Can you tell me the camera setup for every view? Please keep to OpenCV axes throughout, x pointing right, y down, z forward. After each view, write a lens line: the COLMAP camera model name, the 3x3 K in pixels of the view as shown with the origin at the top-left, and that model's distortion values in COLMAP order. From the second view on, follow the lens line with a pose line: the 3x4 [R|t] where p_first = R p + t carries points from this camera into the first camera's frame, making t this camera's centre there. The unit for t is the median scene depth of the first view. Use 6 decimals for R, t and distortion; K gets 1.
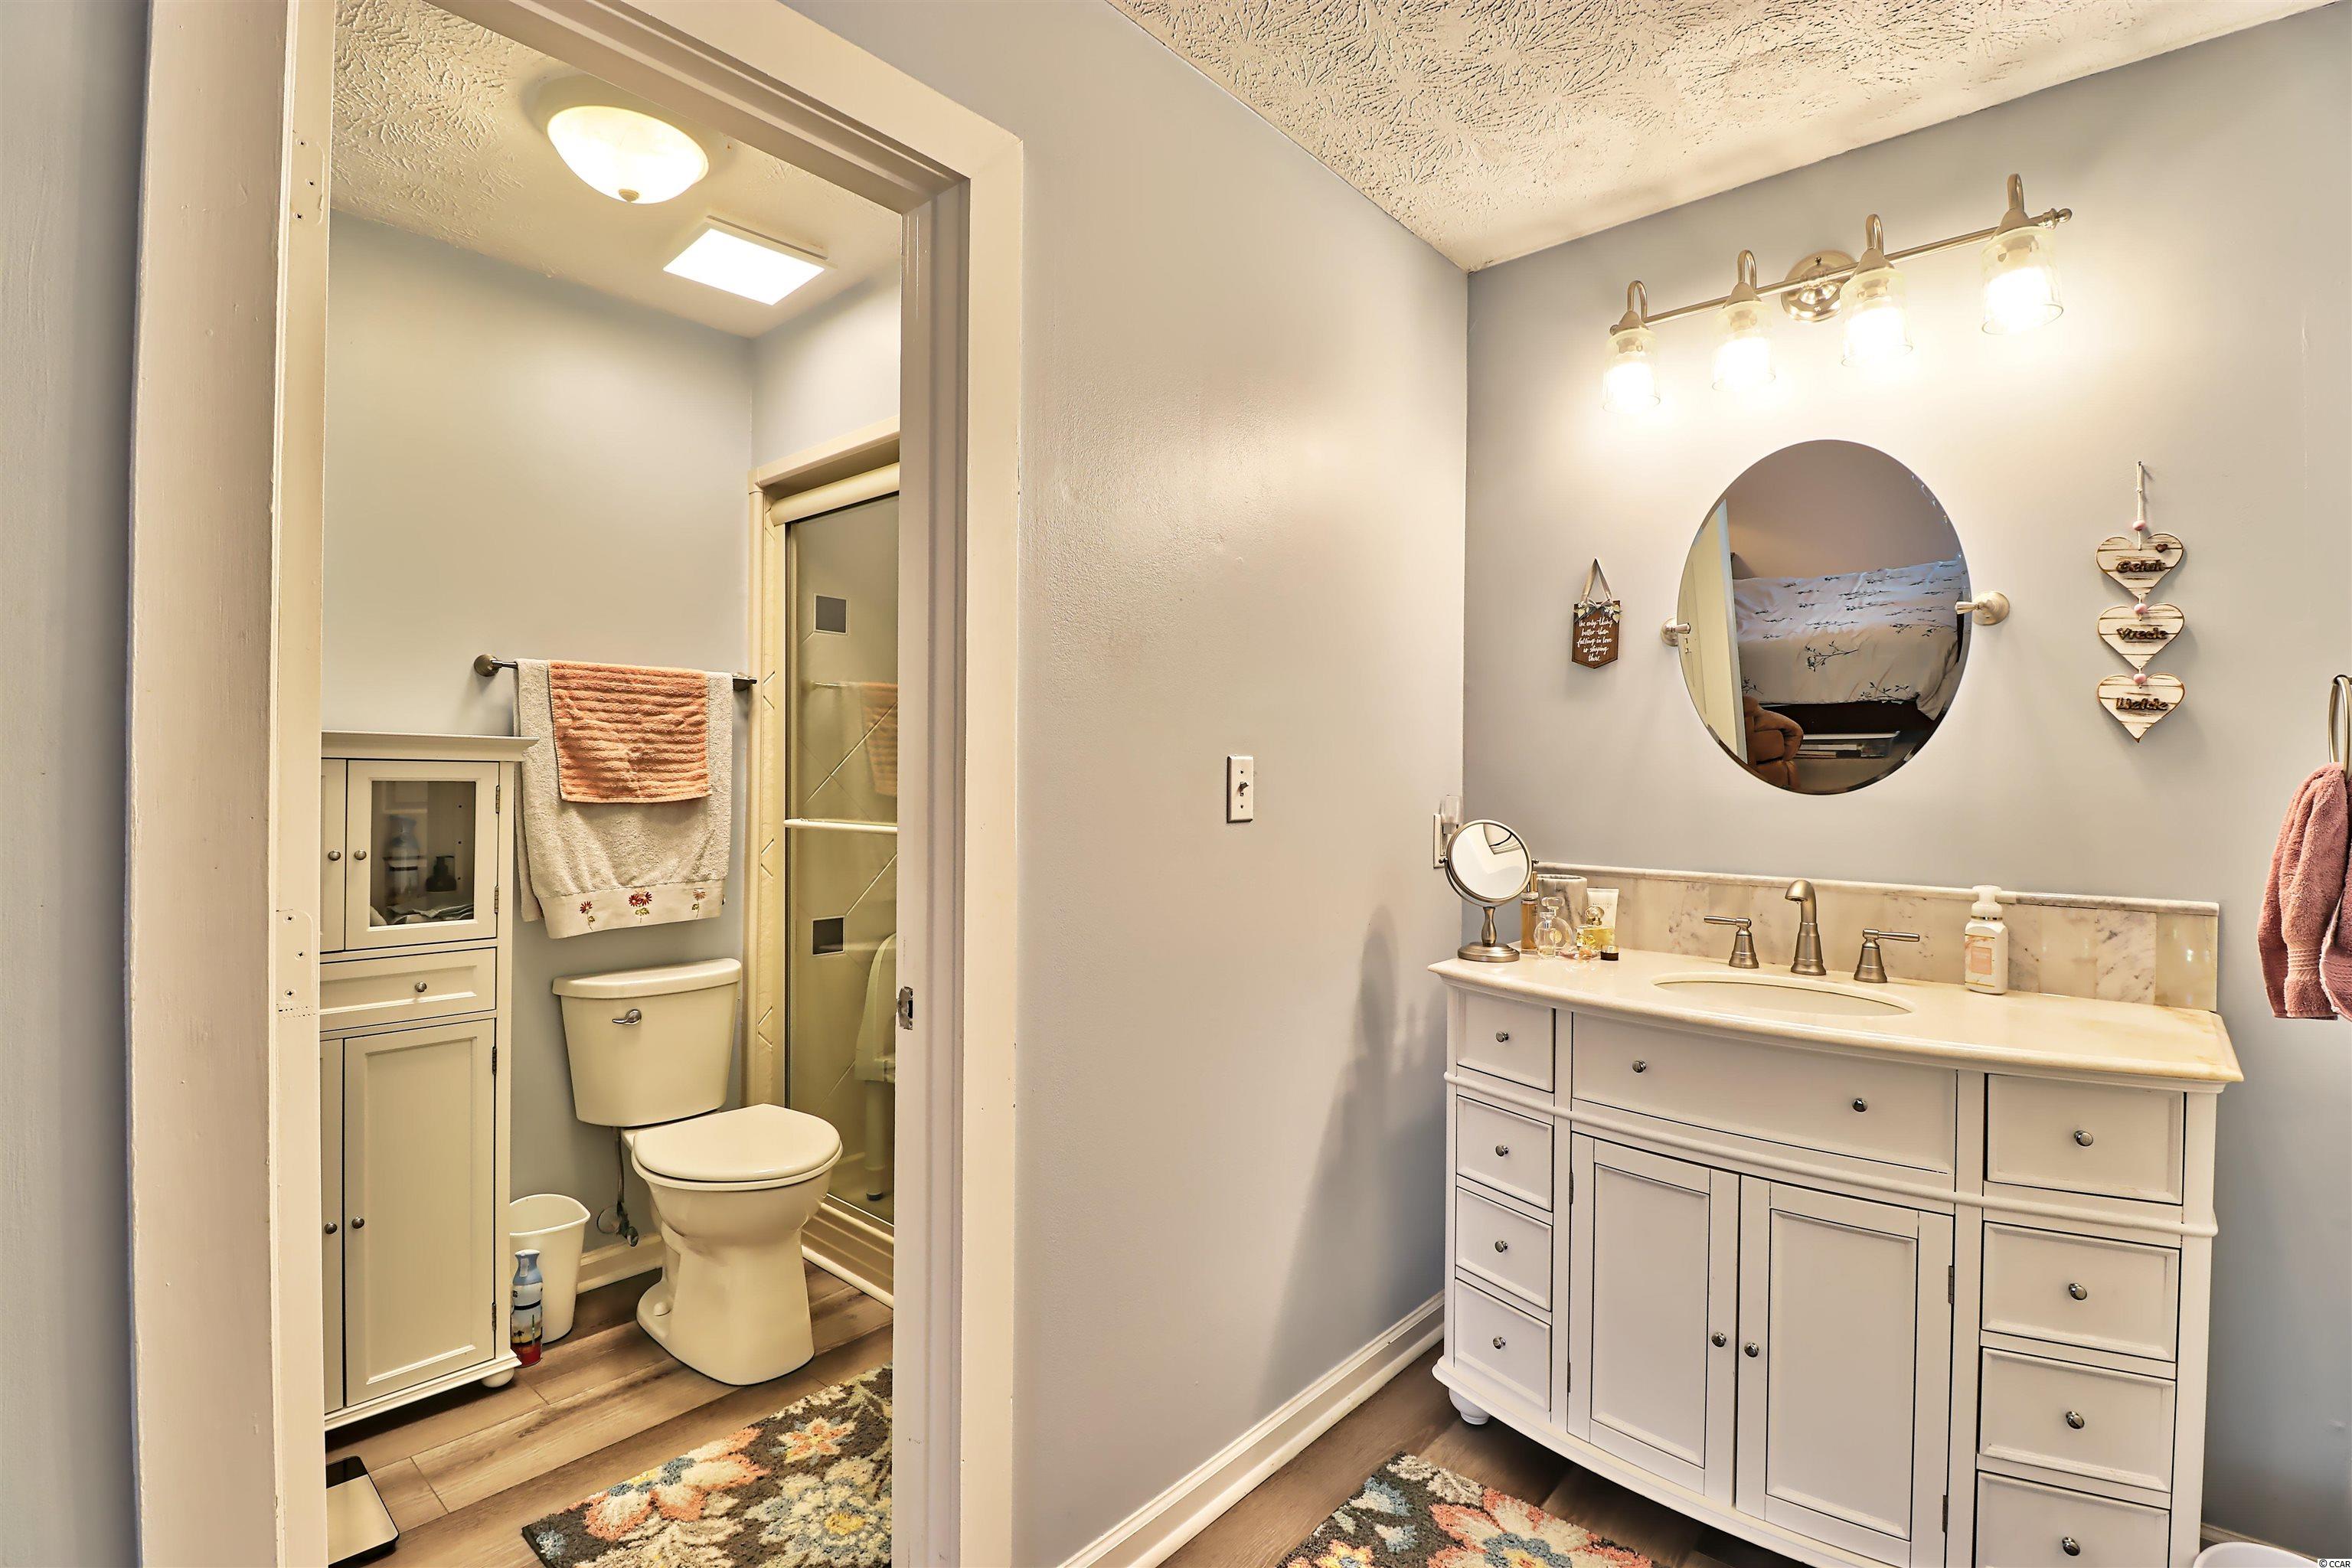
lens RADIAL K [[1087.0, 0, 1160.5], [0, 1087.0, 772.9], [0, 0, 1]] dist [0.001988, -0.015169]
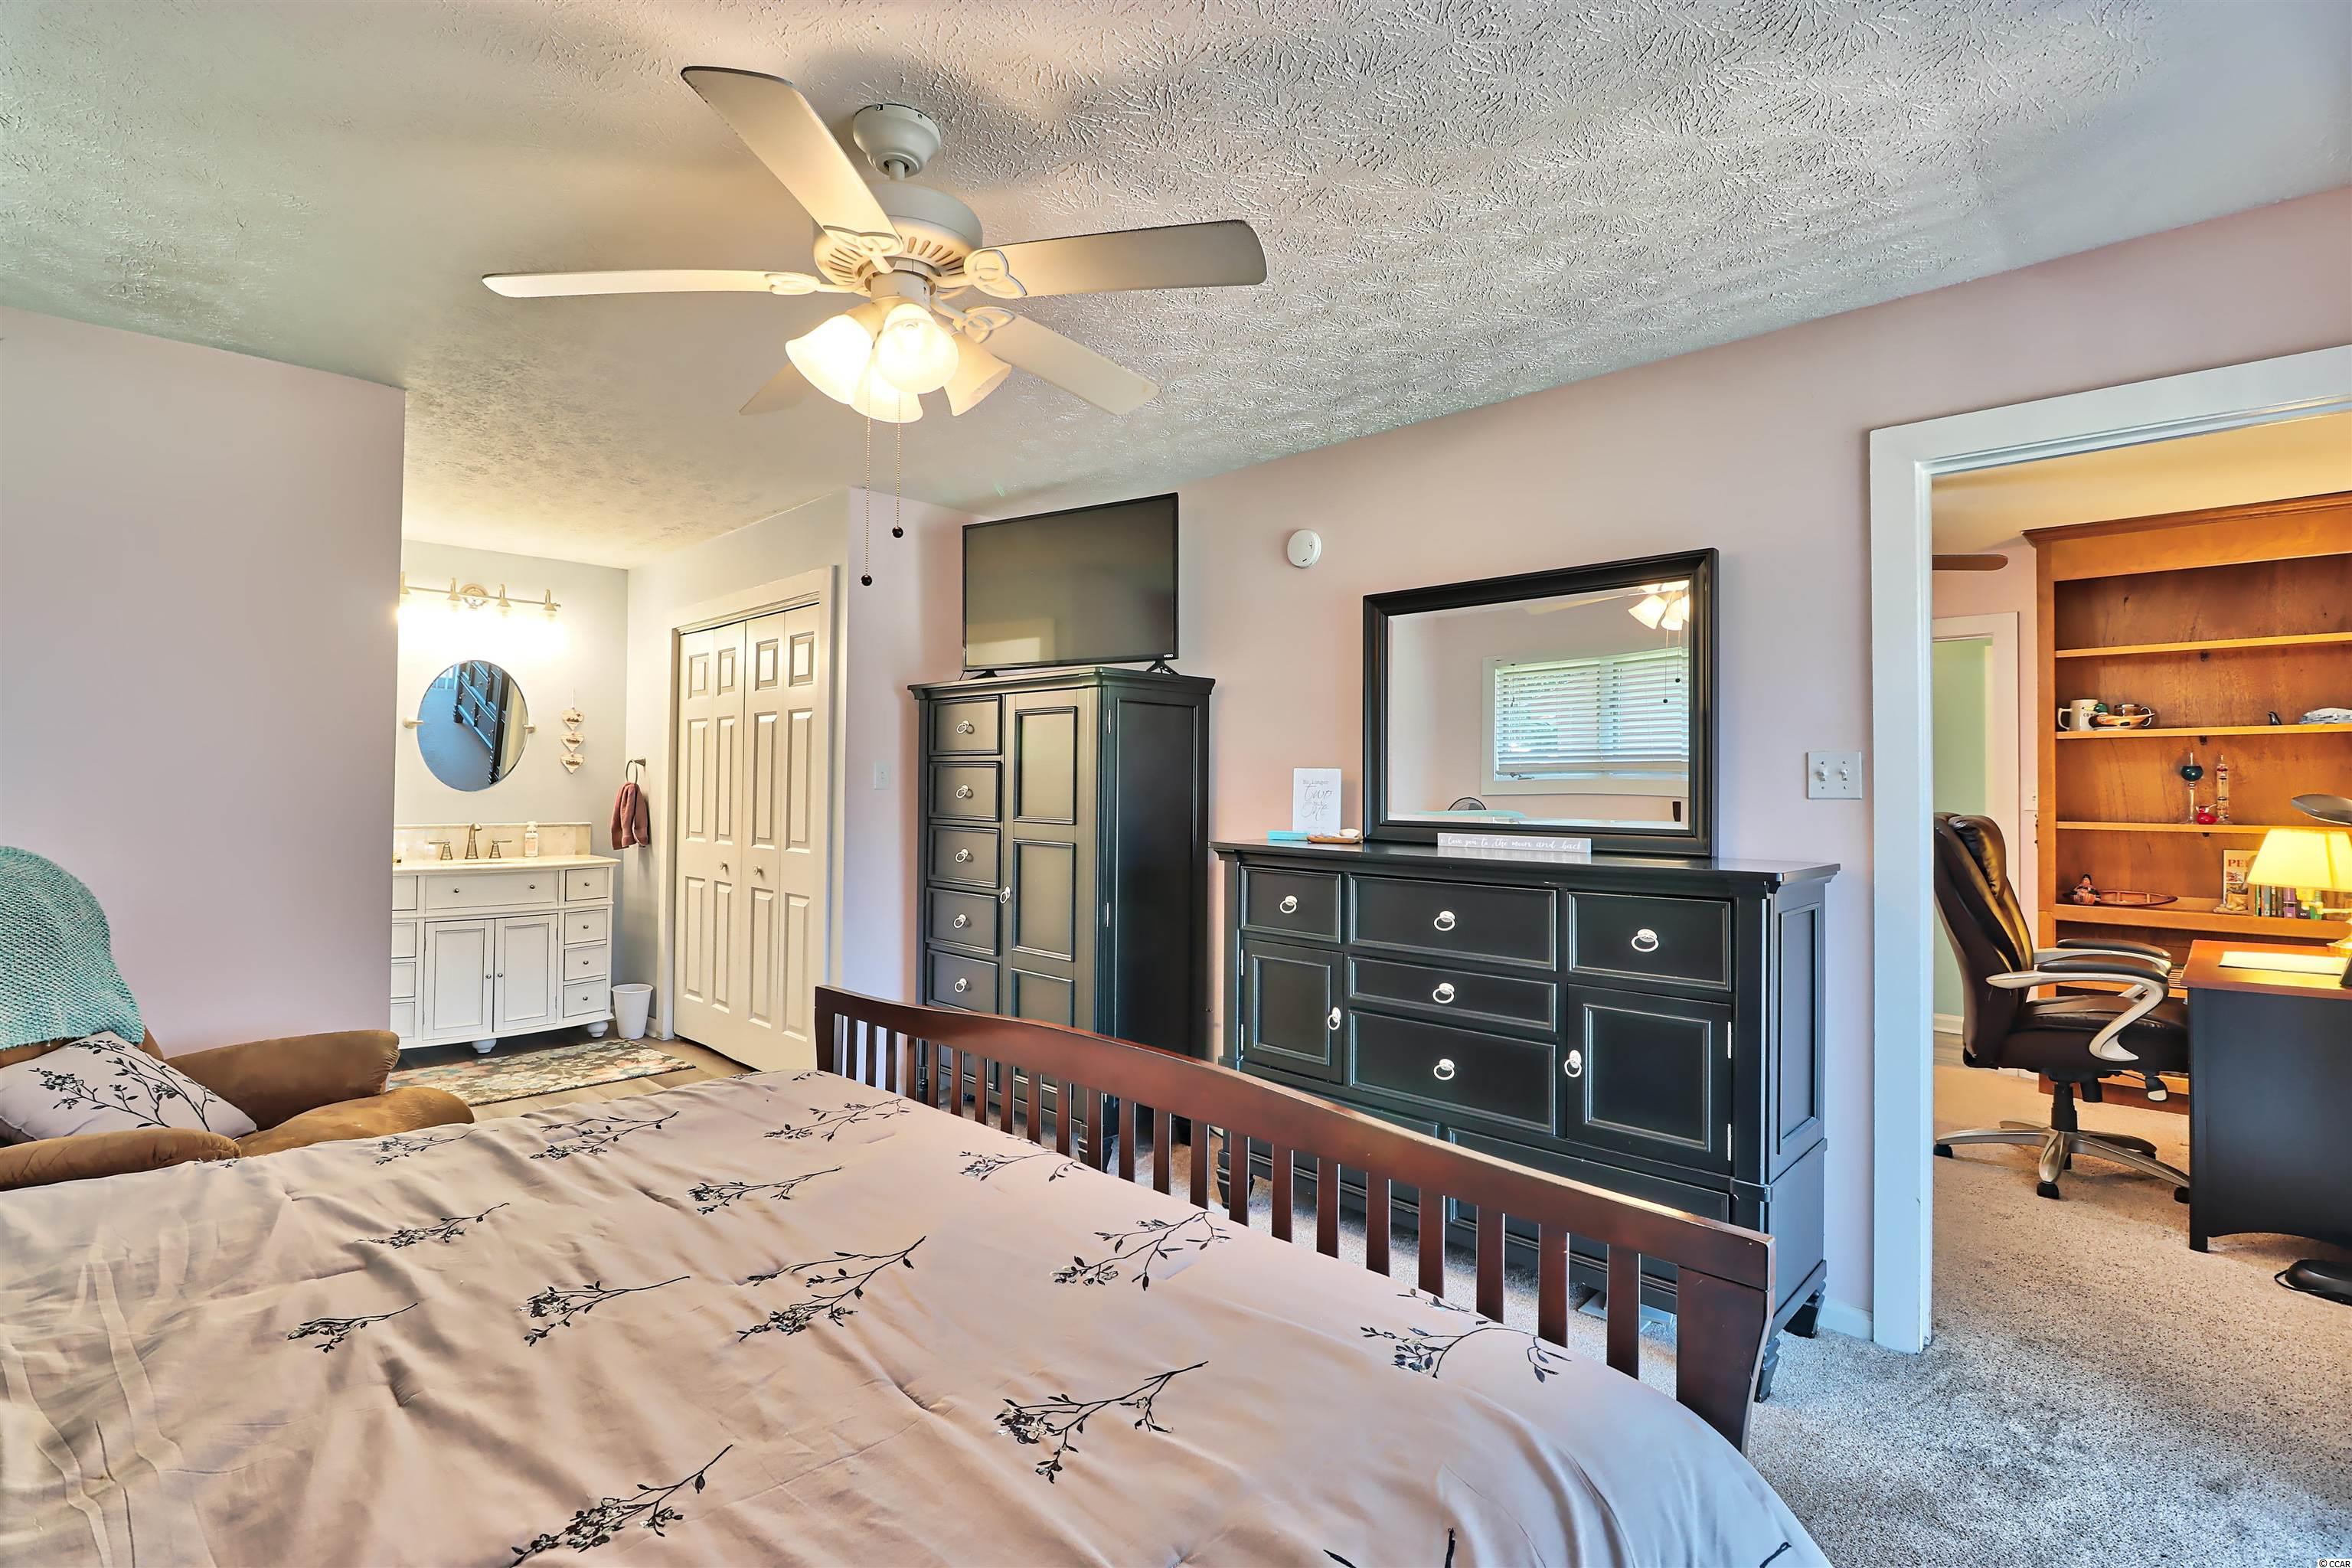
lens RADIAL K [[1087.0, 0, 1160.5], [0, 1087.0, 772.9], [0, 0, 1]] dist [0.001988, -0.015169]
pose [[0.055675, 0.005762, 0.998432, -3.050942], [-0.008881, 0.999947, -0.005275, -0.040889], [-0.998409, -0.008574, 0.055723, -1.288996]]
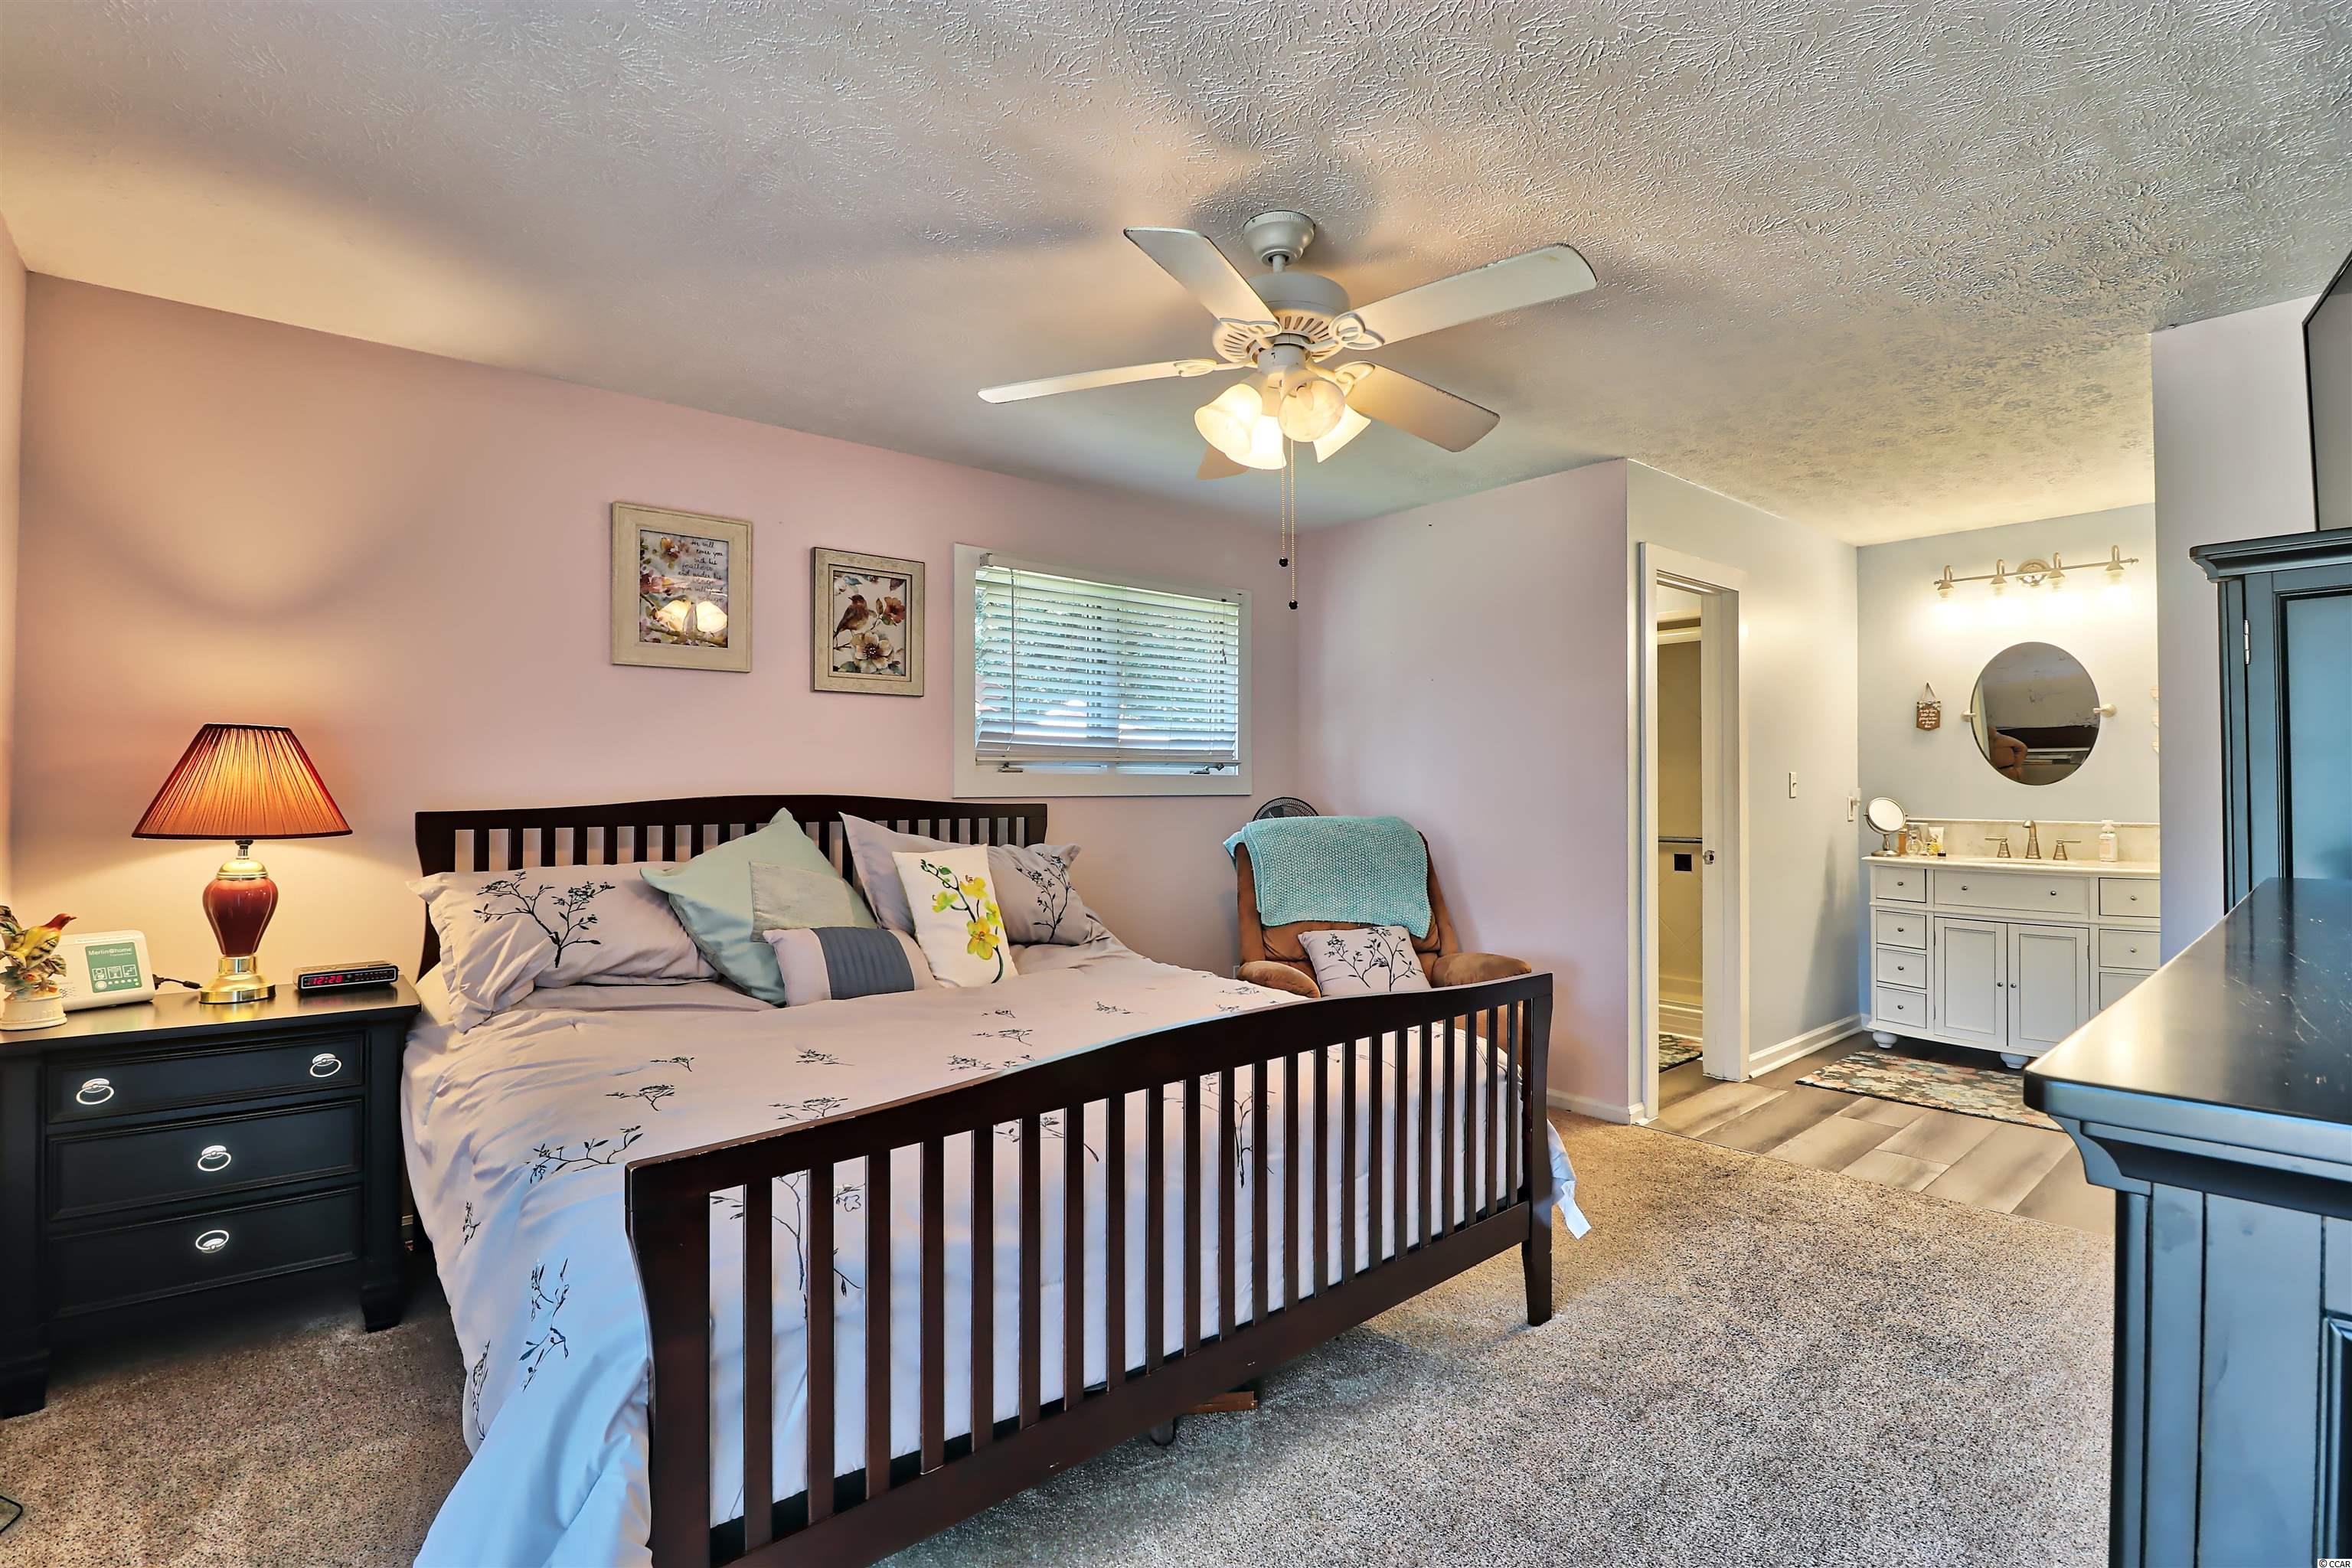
lens RADIAL K [[1087.0, 0, 1160.5], [0, 1087.0, 772.9], [0, 0, 1]] dist [0.001988, -0.015169]
pose [[0.990194, -0.011479, -0.139228, -1.563169], [0.010480, 0.999914, -0.007910, -0.013835], [0.139307, 0.006373, 0.990229, -2.616098]]
